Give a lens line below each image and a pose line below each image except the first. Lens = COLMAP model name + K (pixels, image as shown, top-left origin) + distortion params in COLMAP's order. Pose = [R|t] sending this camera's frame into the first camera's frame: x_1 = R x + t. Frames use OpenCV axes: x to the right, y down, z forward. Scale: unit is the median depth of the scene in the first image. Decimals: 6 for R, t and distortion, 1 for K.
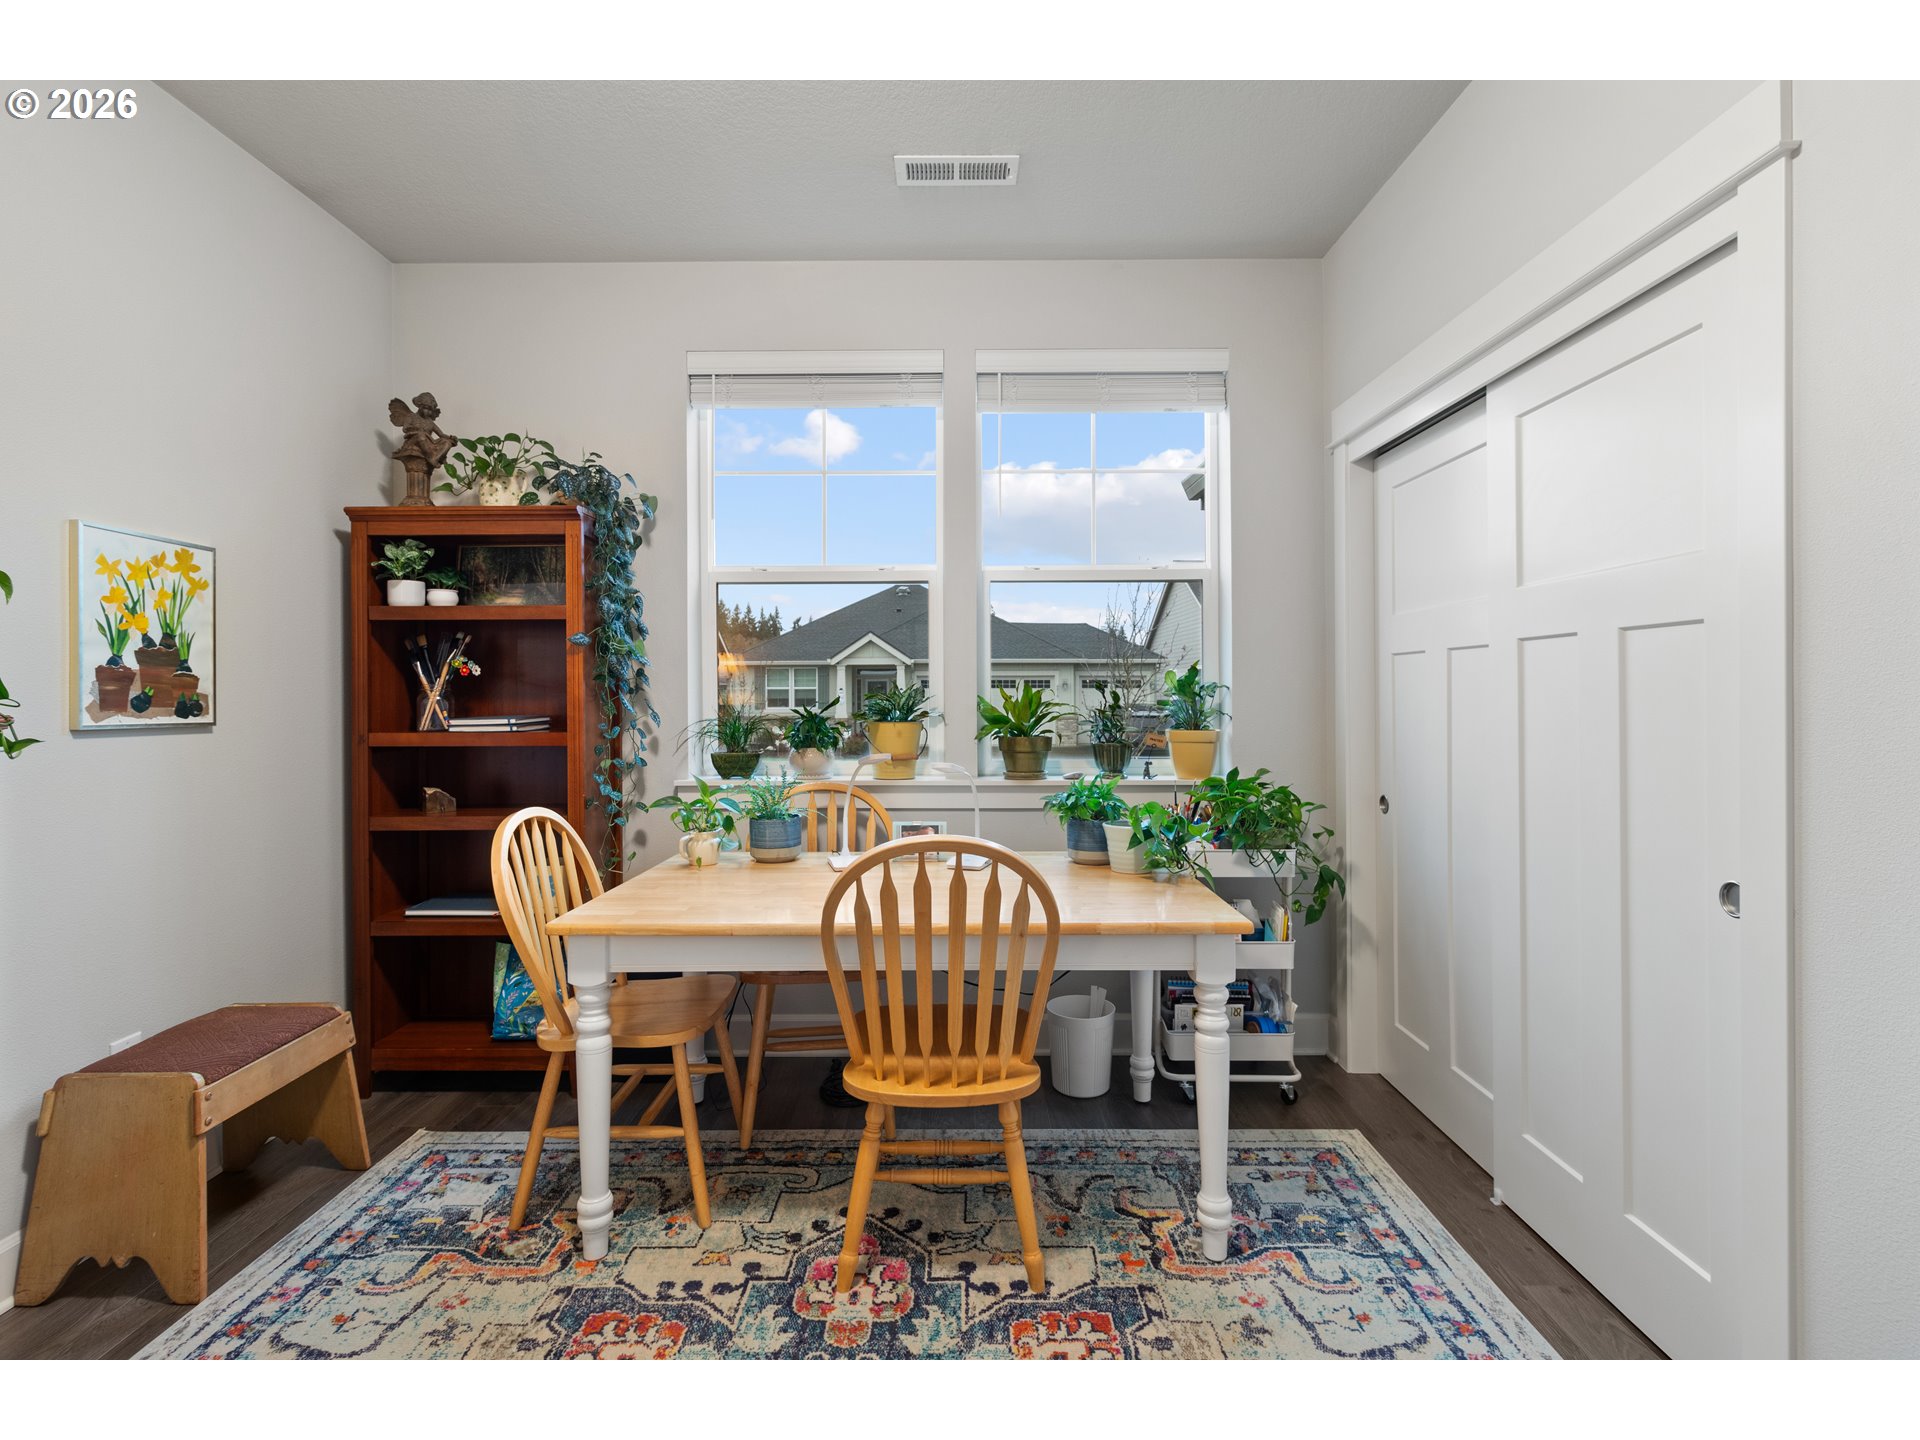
lens RADIAL K [[907.4, 0, 957.4], [0, 907.4, 699.3], [0, 0, 1]] dist [0.001850, 0.000559]
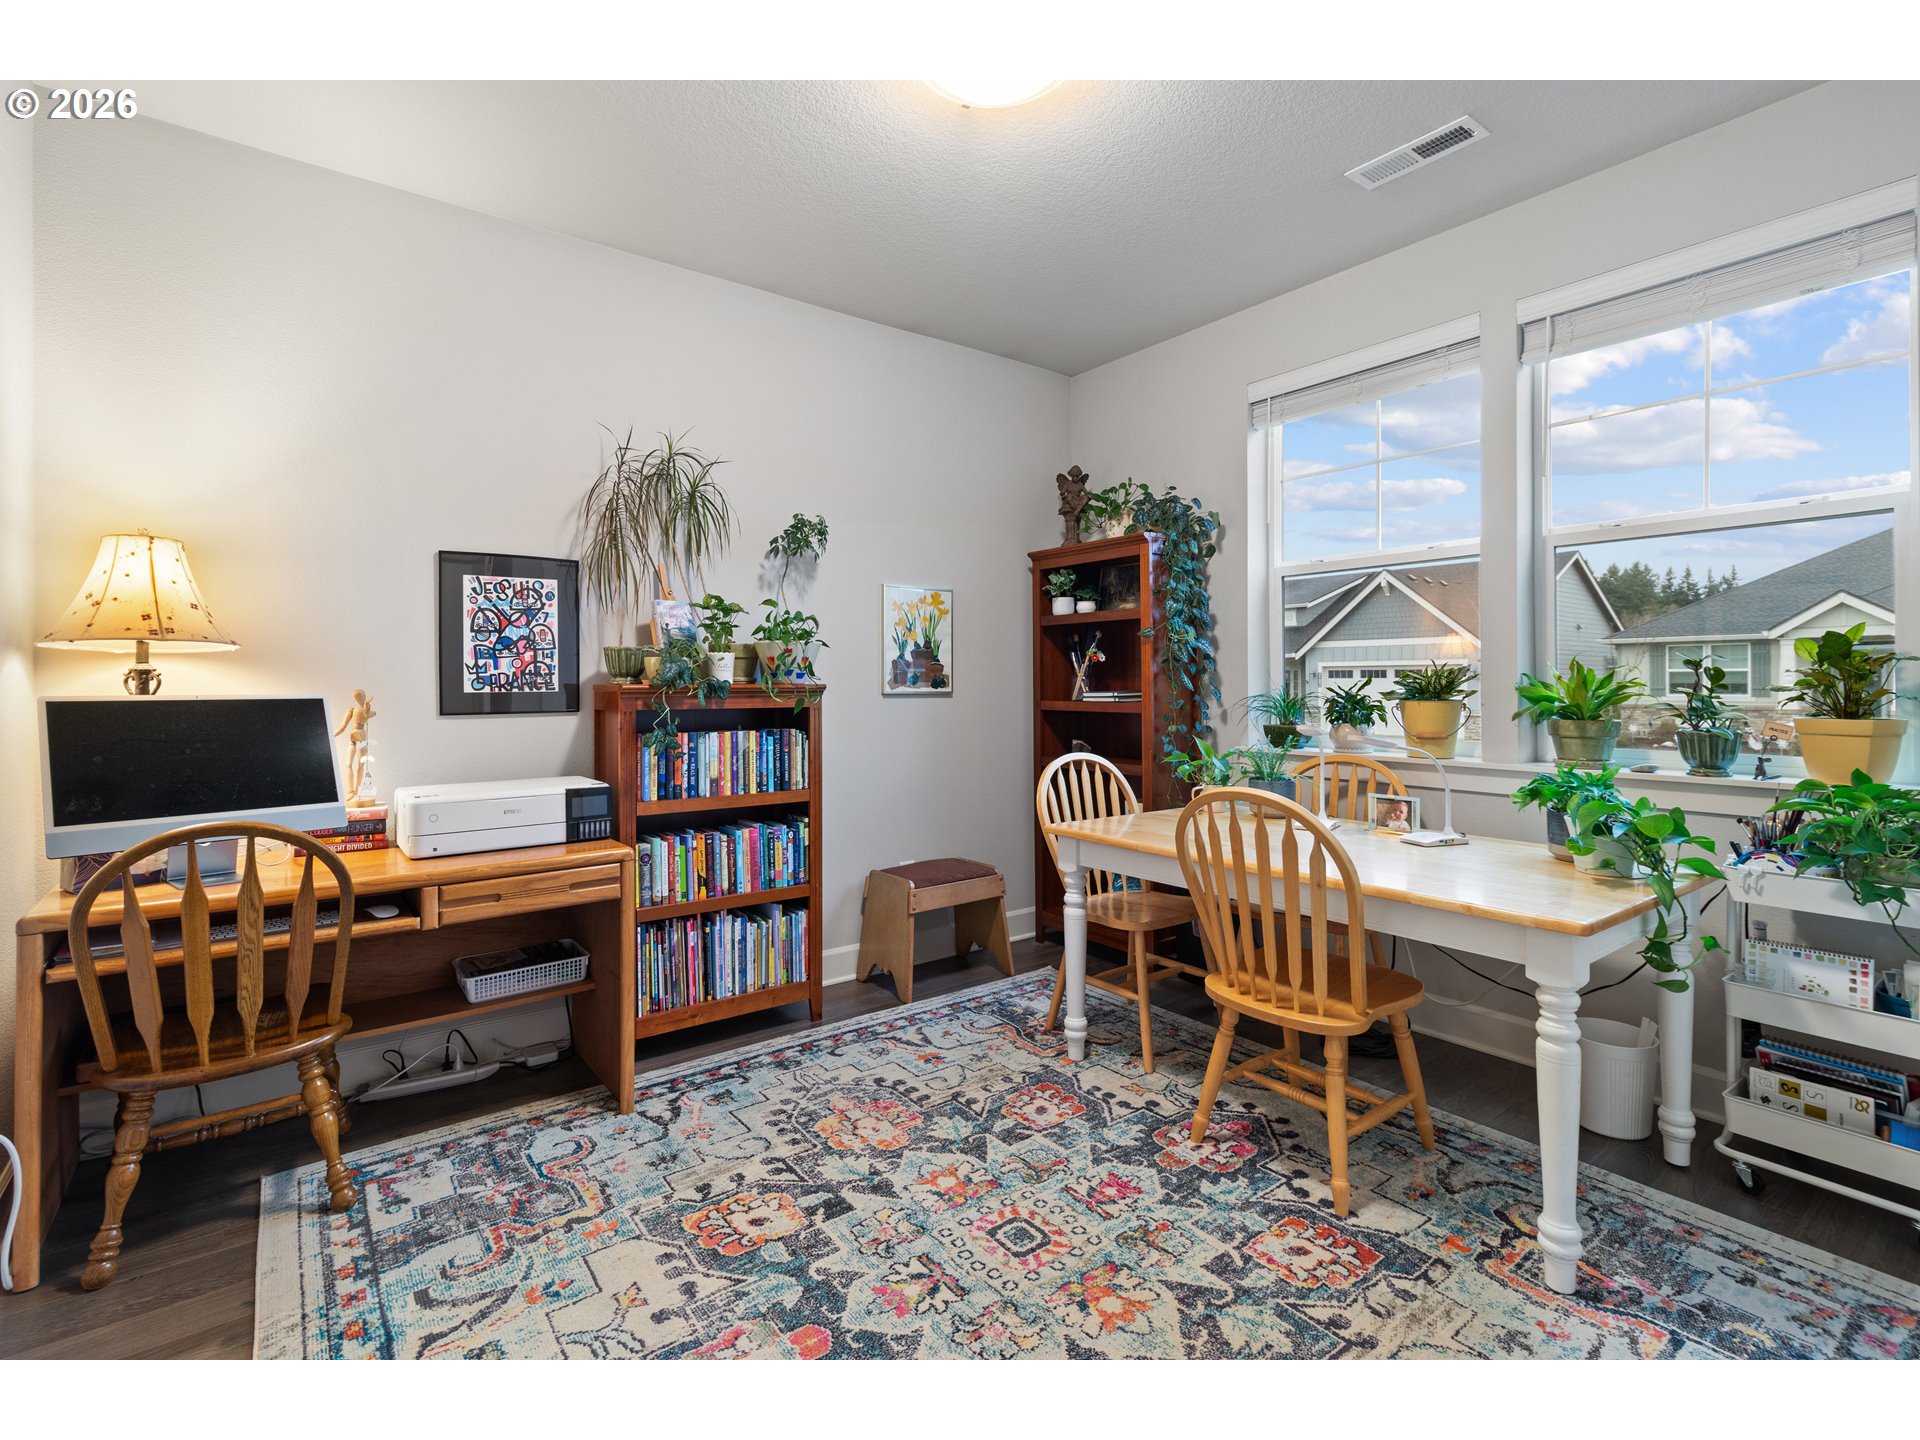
lens RADIAL K [[907.4, 0, 957.4], [0, 907.4, 699.3], [0, 0, 1]] dist [0.001850, 0.000559]
pose [[0.604291, 0.017353, -0.796575, 0.573282], [-0.003644, 0.999813, 0.019015, 0.007603], [0.796755, -0.008588, 0.604241, -0.023831]]
